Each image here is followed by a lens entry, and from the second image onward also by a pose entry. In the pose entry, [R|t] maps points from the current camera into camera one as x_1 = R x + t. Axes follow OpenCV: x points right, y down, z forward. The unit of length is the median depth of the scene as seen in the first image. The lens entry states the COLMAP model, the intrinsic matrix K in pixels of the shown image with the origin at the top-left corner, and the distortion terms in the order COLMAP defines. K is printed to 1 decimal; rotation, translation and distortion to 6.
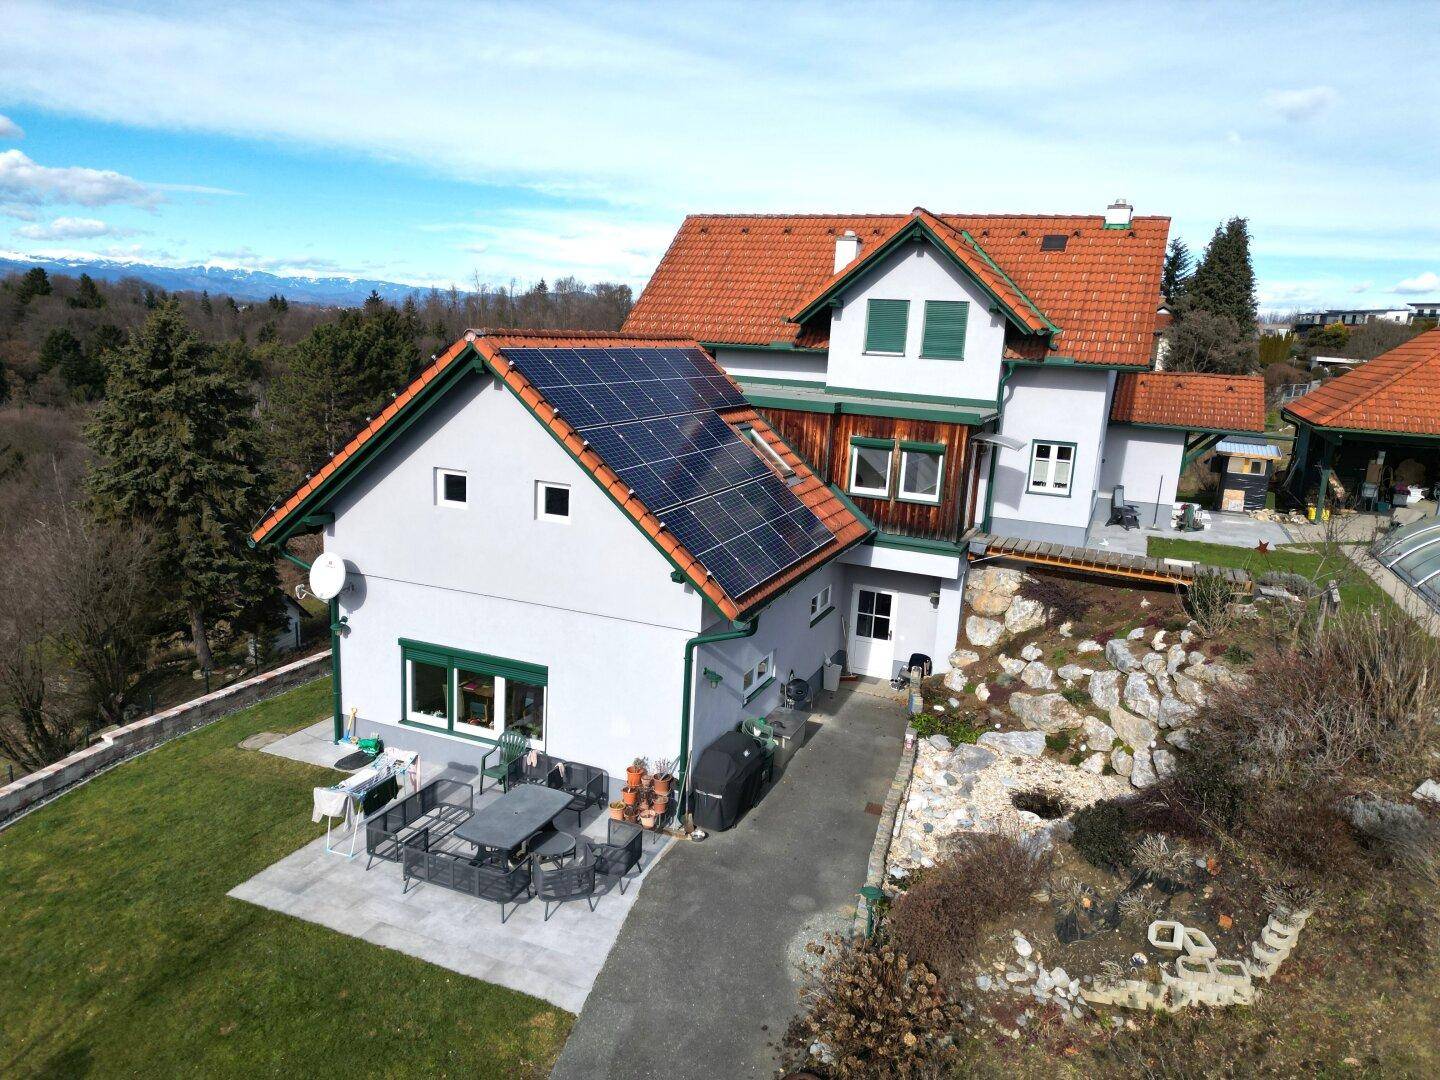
lens RADIAL K [[995.5, 0, 720.0], [0, 995.5, 540.0], [0, 0, 1]] dist [0.076328, -0.066609]
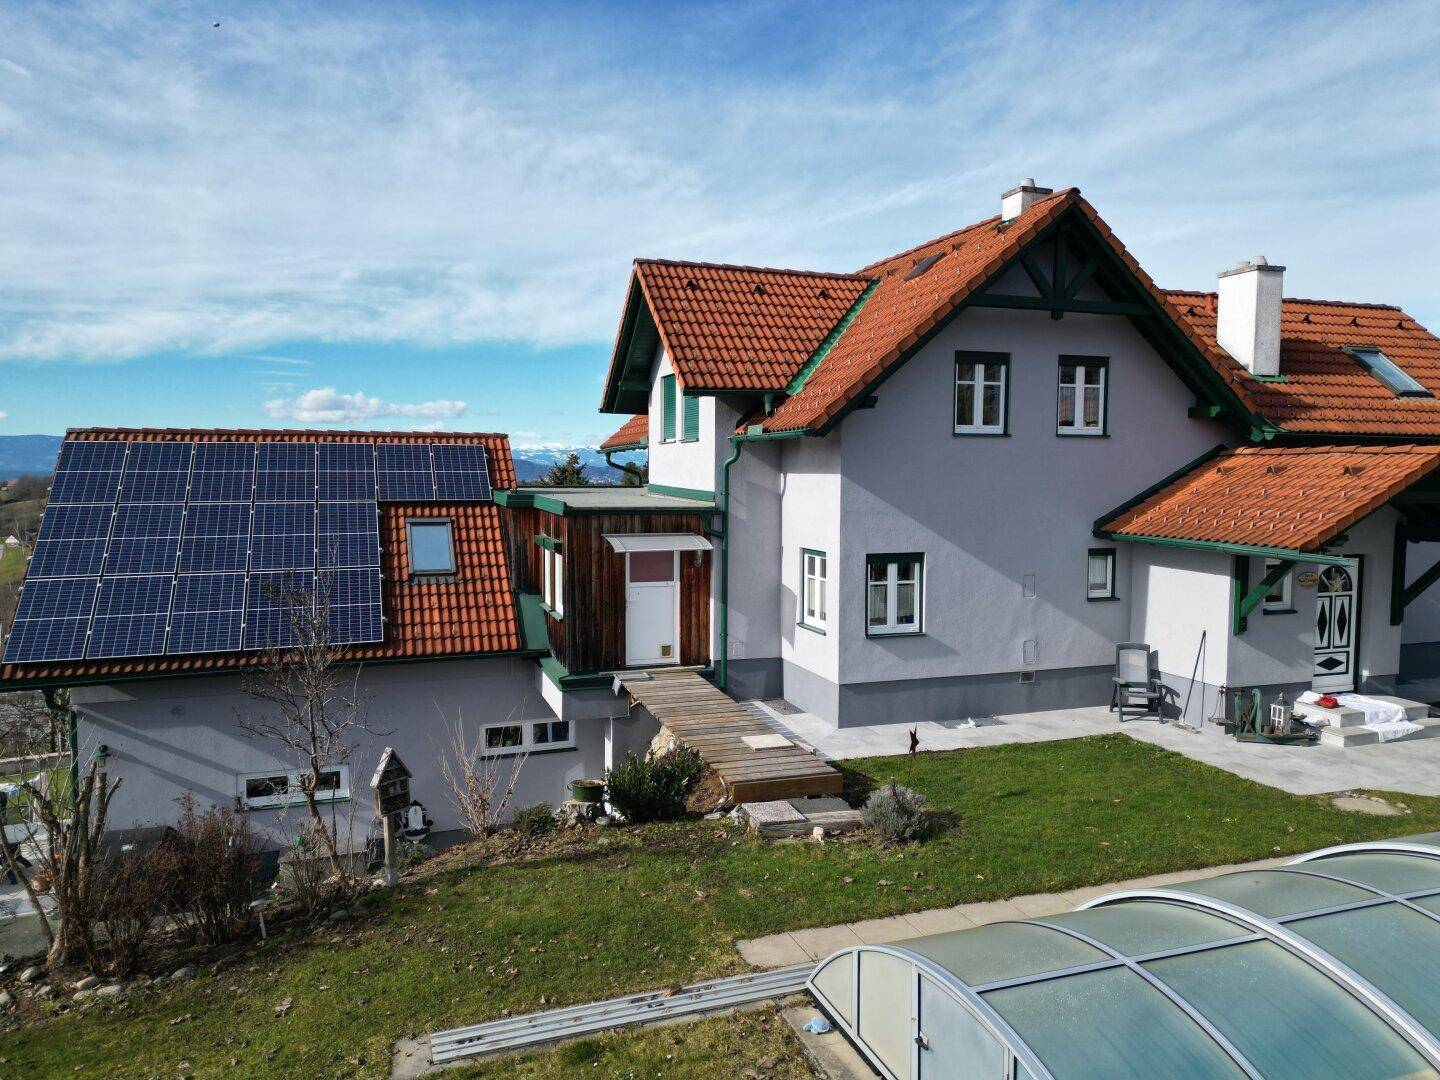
lens RADIAL K [[995.5, 0, 720.0], [0, 995.5, 540.0], [0, 0, 1]] dist [0.076328, -0.066609]
pose [[0.676448, 0.000881, -0.736490, 0.848253], [-0.121461, 0.986440, -0.110379, -0.025694], [0.726406, 0.164120, 0.667382, 0.553310]]
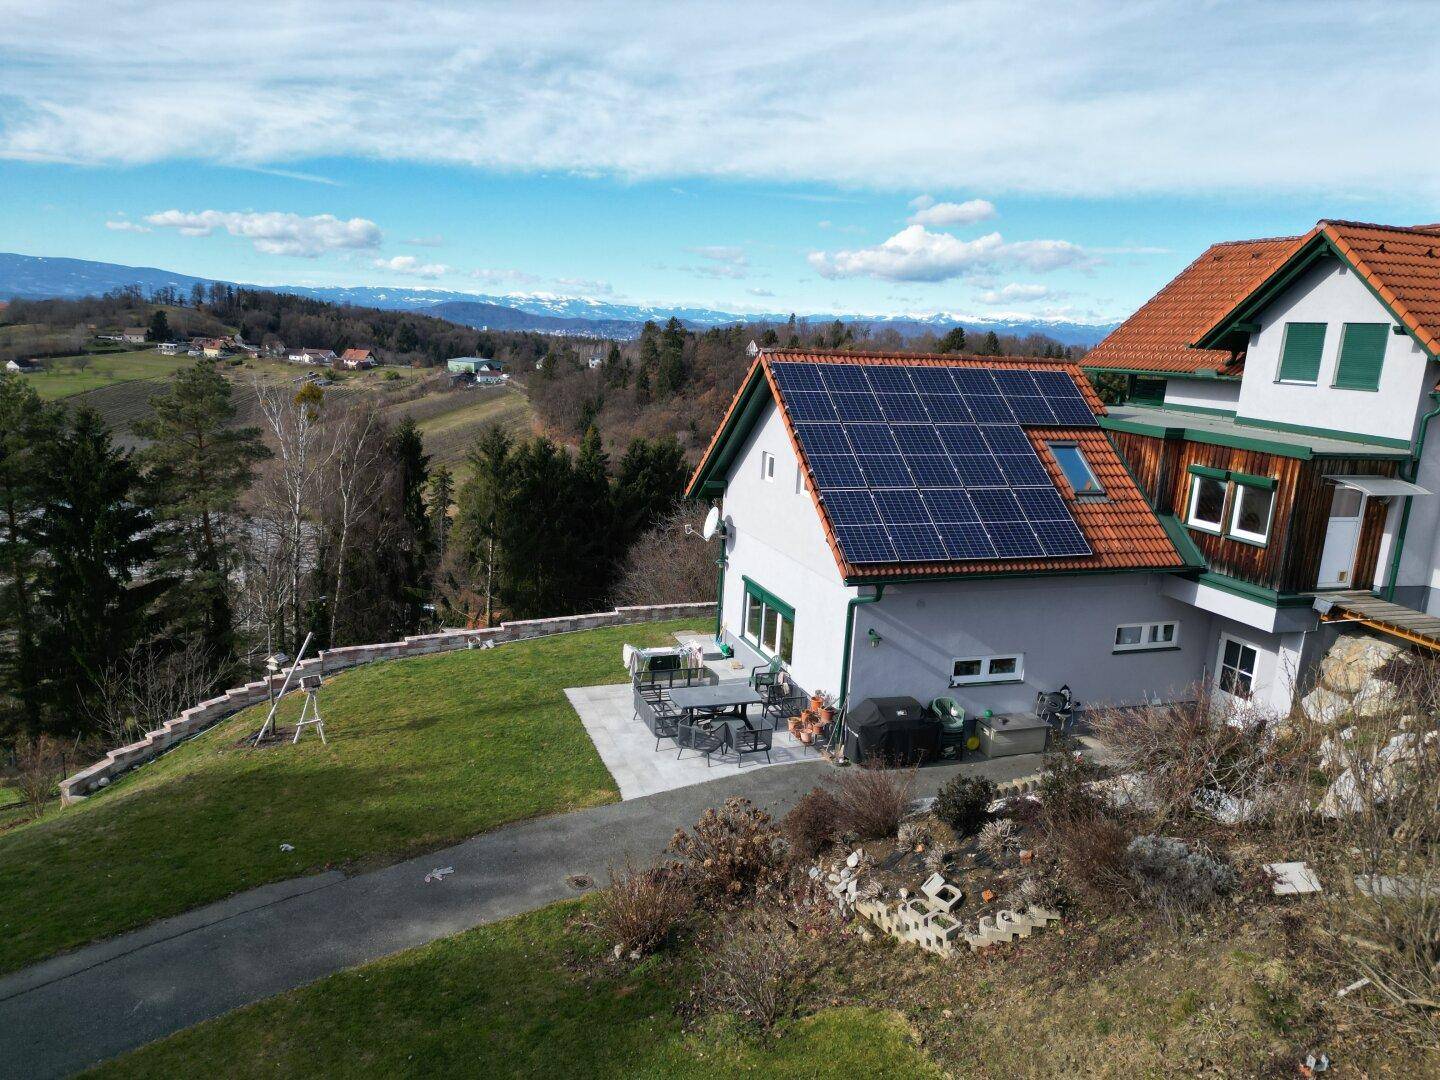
lens RADIAL K [[995.5, 0, 720.0], [0, 995.5, 540.0], [0, 0, 1]] dist [0.076328, -0.066609]
pose [[0.677526, 0.134755, -0.723049, 0.530291], [-0.170557, 0.985061, 0.023768, 0.019826], [0.715450, 0.107218, 0.690388, 0.026697]]
